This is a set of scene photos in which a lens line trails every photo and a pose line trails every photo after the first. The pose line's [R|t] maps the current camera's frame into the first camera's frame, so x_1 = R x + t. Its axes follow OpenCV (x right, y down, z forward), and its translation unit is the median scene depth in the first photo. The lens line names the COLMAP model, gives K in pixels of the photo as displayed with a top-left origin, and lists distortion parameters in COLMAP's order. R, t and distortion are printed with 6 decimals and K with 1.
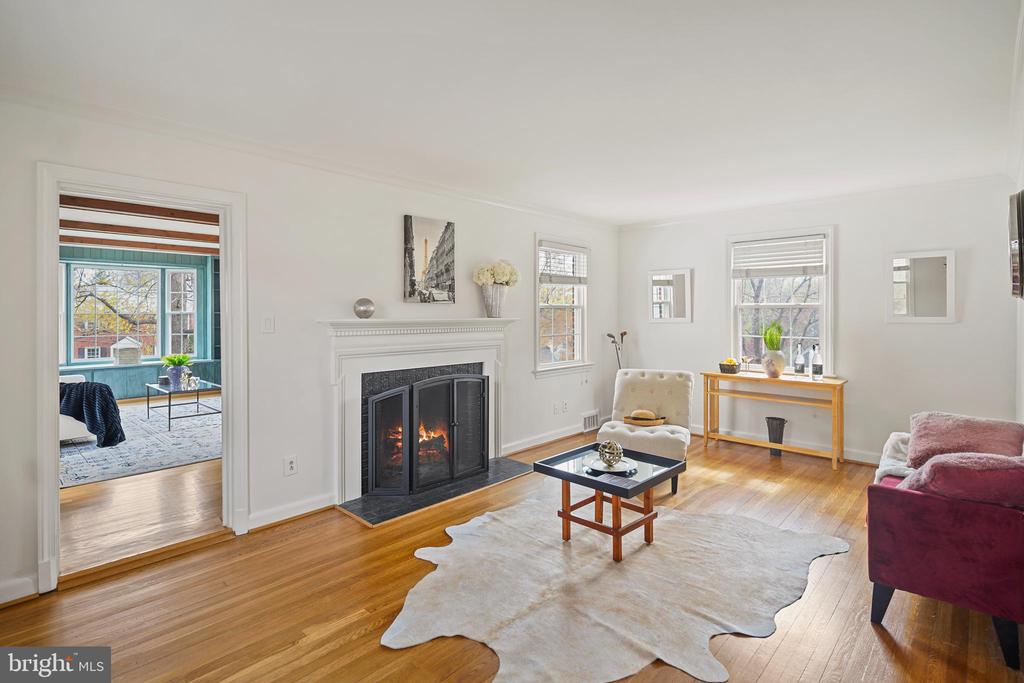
lens RADIAL K [[499.9, 0, 512.1], [0, 499.9, 313.0], [0, 0, 1]] dist [-0.016845, 0.000250]
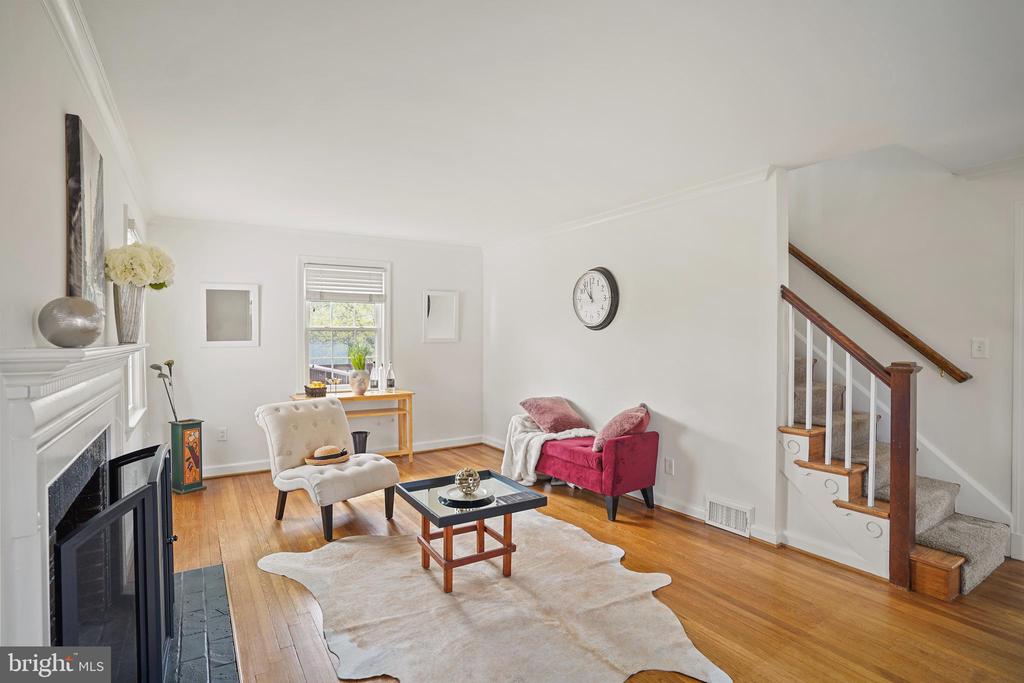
lens RADIAL K [[499.9, 0, 509.1], [0, 499.9, 337.0], [0, 0, 1]] dist [-0.016845, 0.000250]
pose [[0.244526, -0.002090, 0.969640, -0.451821], [-0.002974, 0.999991, 0.002906, -0.000515], [-0.969638, -0.003595, 0.244518, 0.425936]]
